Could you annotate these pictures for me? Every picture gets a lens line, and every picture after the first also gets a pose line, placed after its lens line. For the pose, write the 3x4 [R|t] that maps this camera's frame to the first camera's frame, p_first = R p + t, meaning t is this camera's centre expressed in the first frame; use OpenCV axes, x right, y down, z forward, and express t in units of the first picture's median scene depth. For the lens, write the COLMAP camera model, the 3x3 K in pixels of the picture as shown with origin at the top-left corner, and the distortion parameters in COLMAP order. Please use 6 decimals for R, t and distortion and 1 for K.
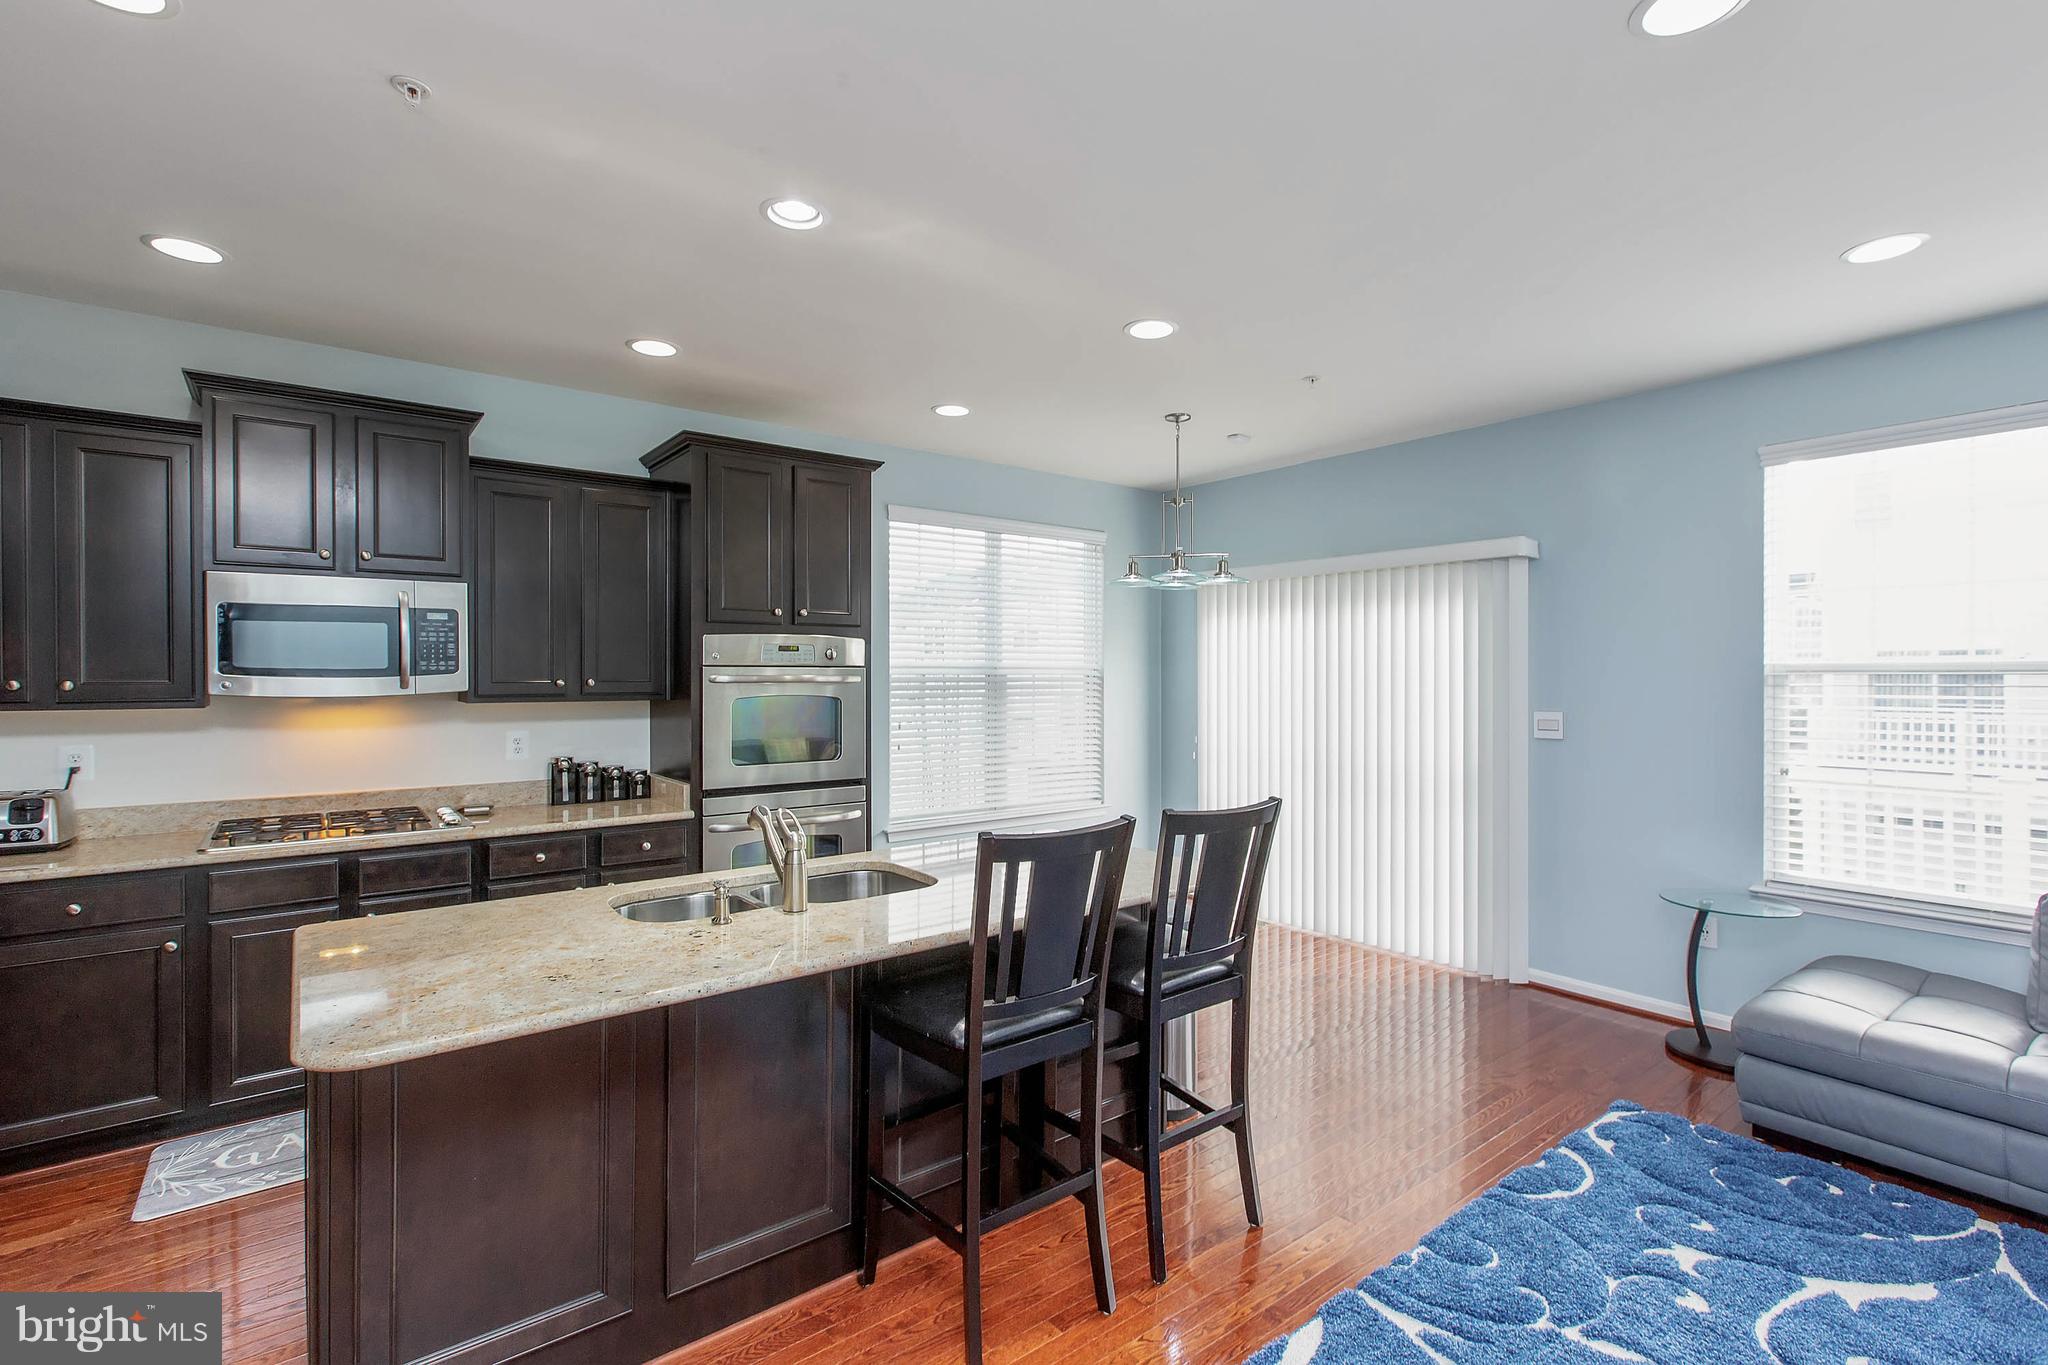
lens RADIAL K [[925.4, 0, 1043.8], [0, 925.4, 682.6], [0, 0, 1]] dist [0.010463, -0.002300]
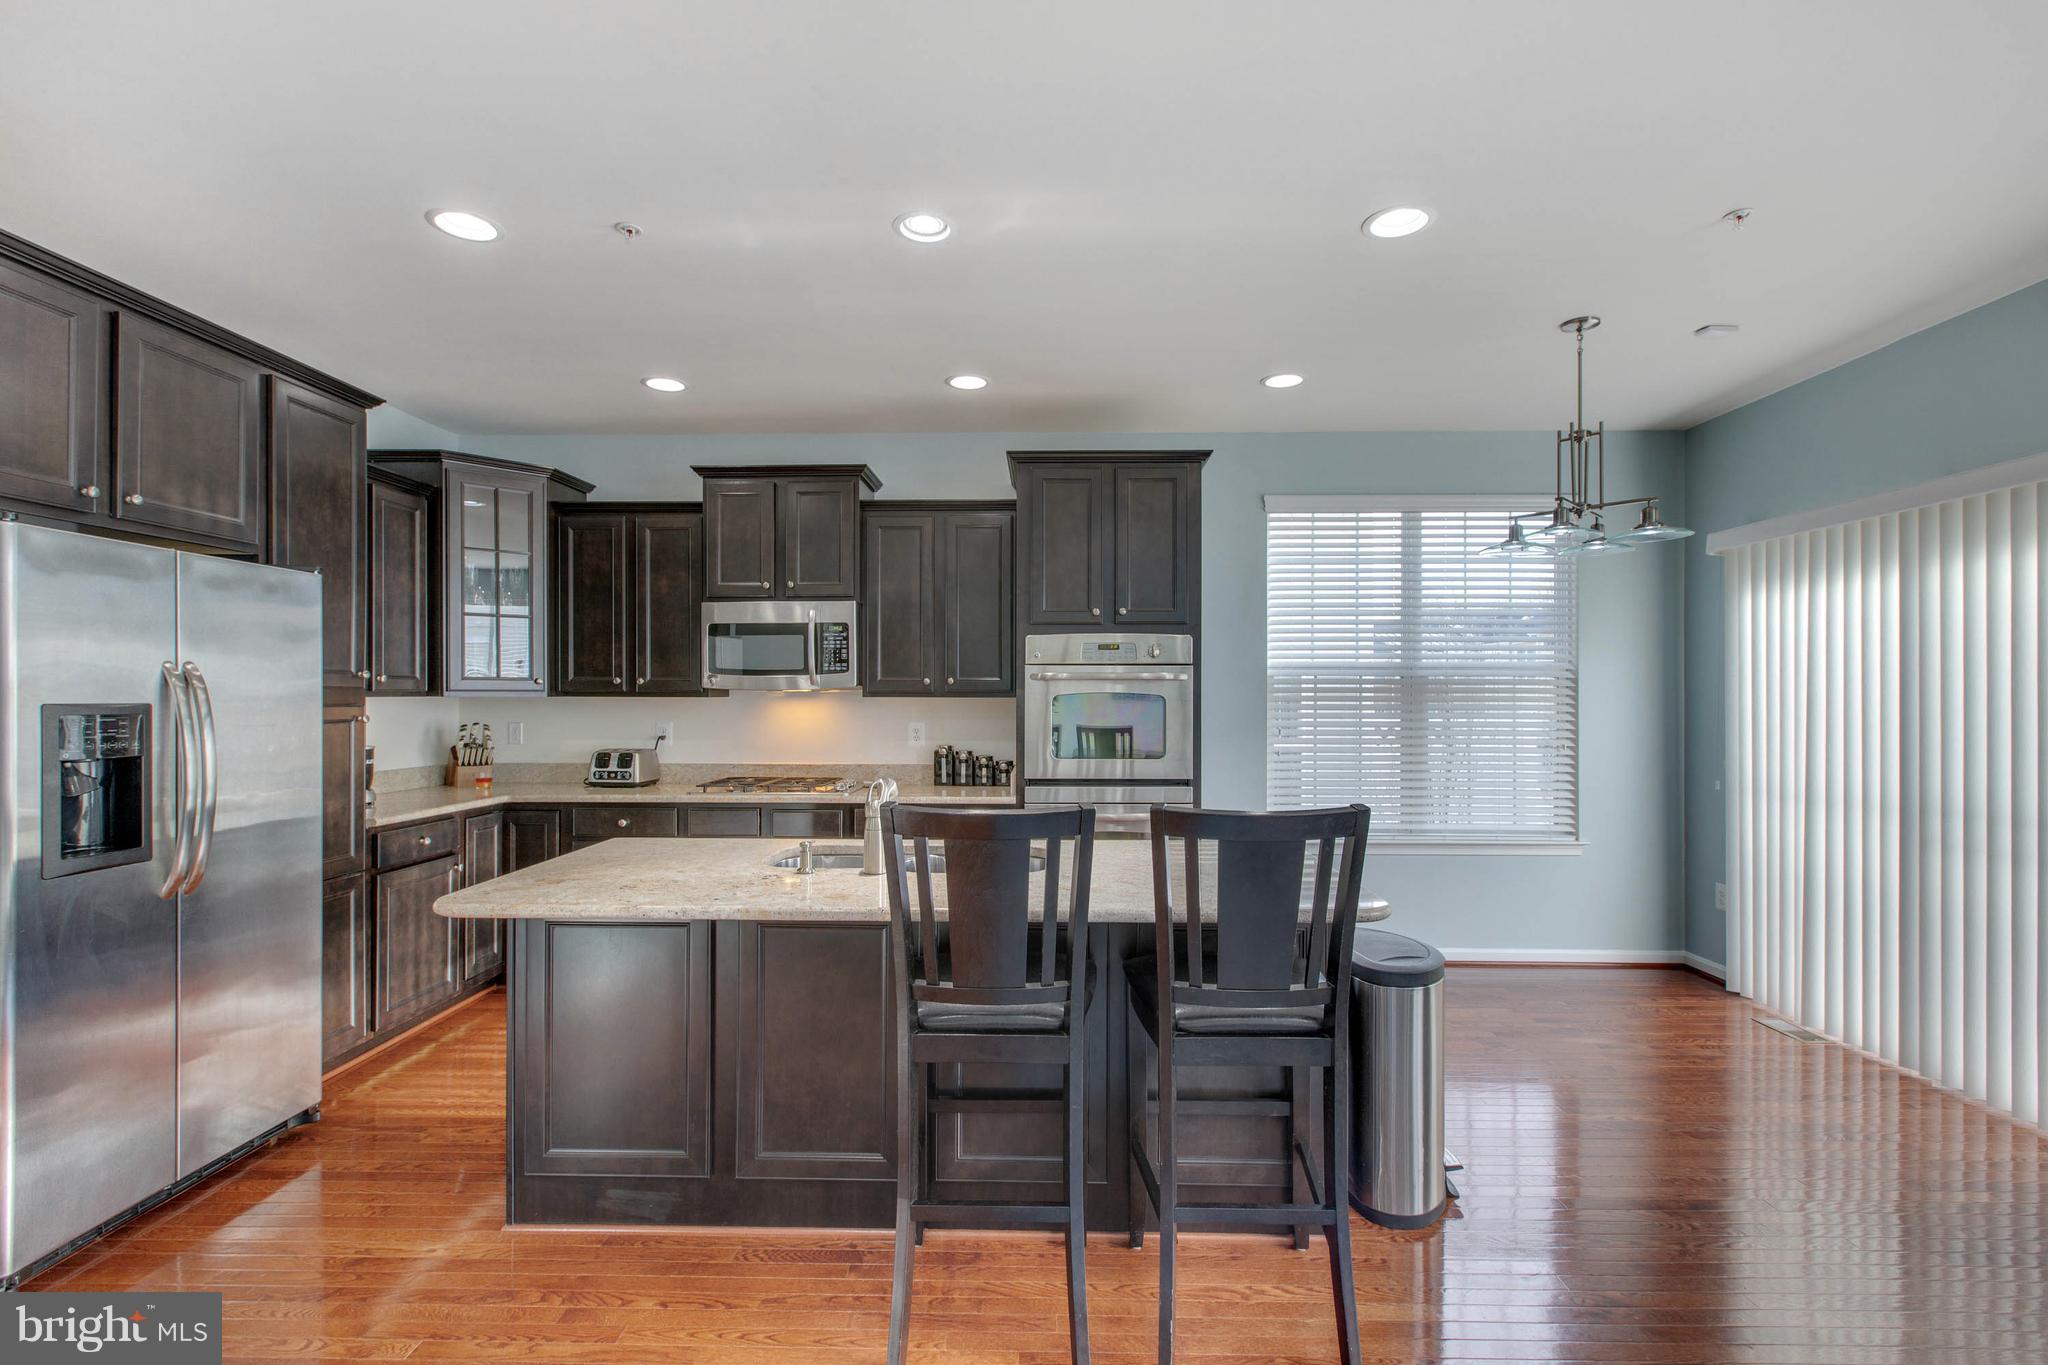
lens RADIAL K [[925.4, 0, 1032.8], [0, 925.4, 702.4], [0, 0, 1]] dist [0.010463, -0.002300]
pose [[0.776984, 0.003324, -0.629511, 0.322182], [-0.004403, 0.999990, -0.000154, 0.026428], [0.629505, 0.002891, 0.776991, 0.159860]]
